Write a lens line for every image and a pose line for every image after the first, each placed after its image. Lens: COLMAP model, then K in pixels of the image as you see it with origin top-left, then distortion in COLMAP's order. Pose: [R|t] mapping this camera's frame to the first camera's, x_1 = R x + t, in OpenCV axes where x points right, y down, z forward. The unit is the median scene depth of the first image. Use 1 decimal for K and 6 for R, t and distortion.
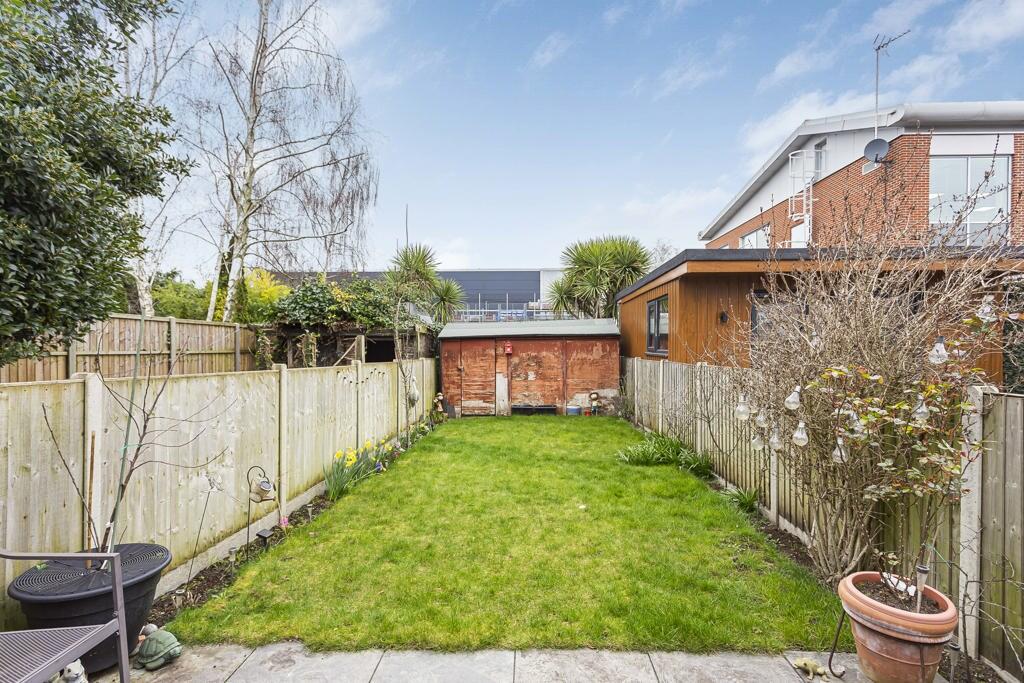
lens RADIAL K [[499.9, 0, 512.0], [0, 499.9, 341.5], [0, 0, 1]] dist [-0.000167, 0.000222]
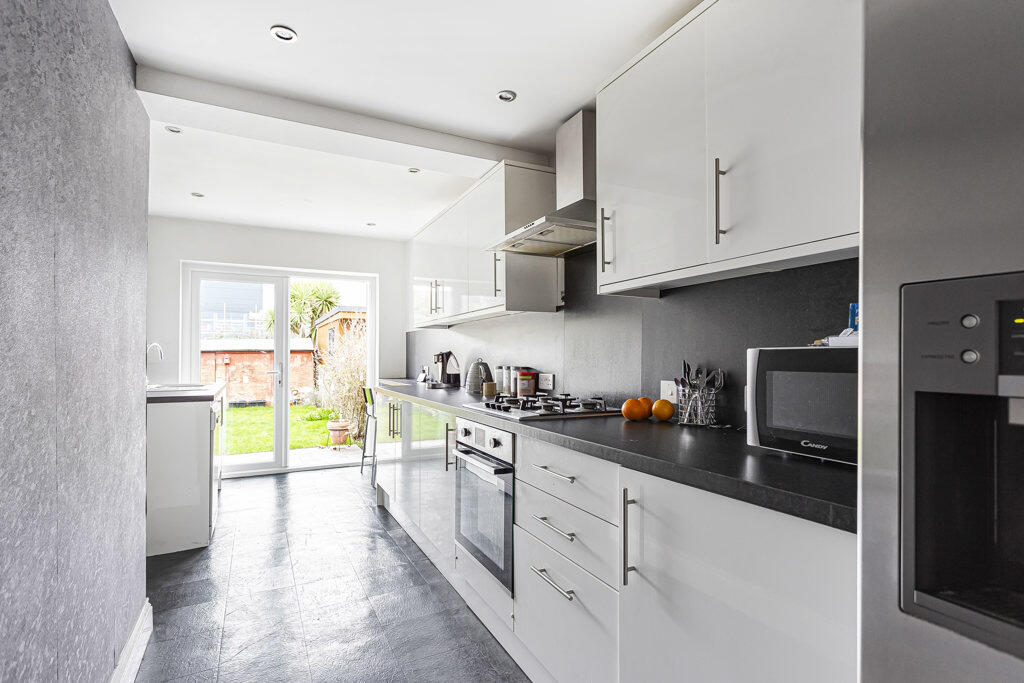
lens RADIAL K [[505.1, 0, 513.2], [0, 505.1, 355.5], [0, 0, 1]] dist [0.000402, 0.000252]
pose [[0.872618, 0.001689, 0.488400, 0.001770], [-0.005968, 0.999956, 0.007206, -0.011225], [-0.488366, -0.009203, 0.872590, -0.562135]]
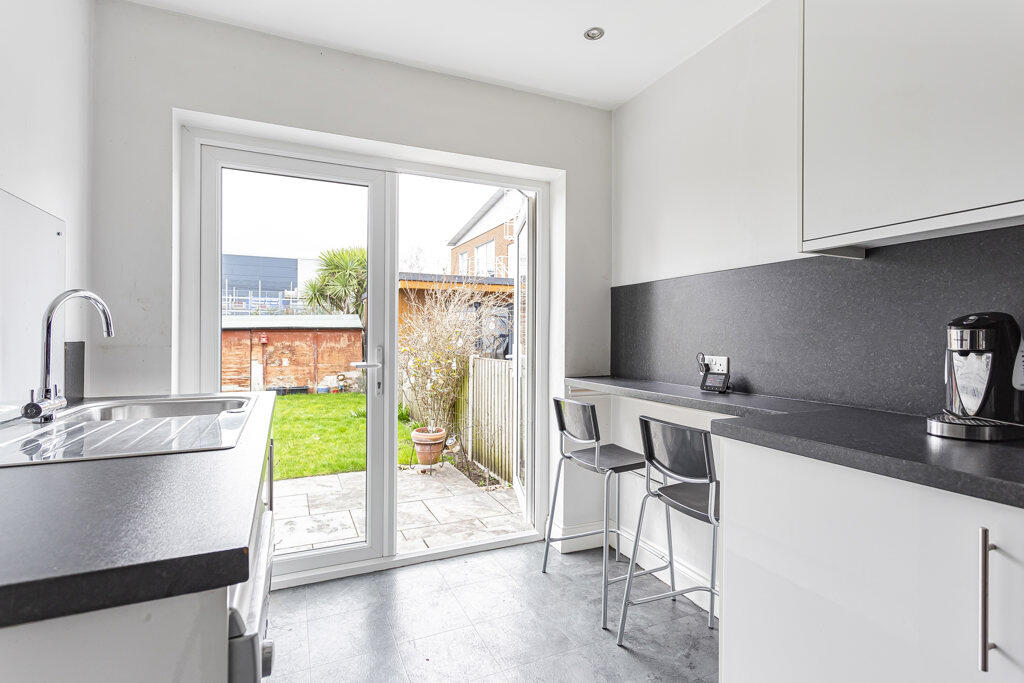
lens RADIAL K [[499.9, 0, 512.0], [0, 499.9, 341.5], [0, 0, 1]] dist [-0.000167, 0.000222]
pose [[0.896246, 0.000008, 0.443558, -0.005106], [-0.009282, 0.999781, 0.018736, -0.006555], [-0.443461, -0.020909, 0.896050, -0.284095]]
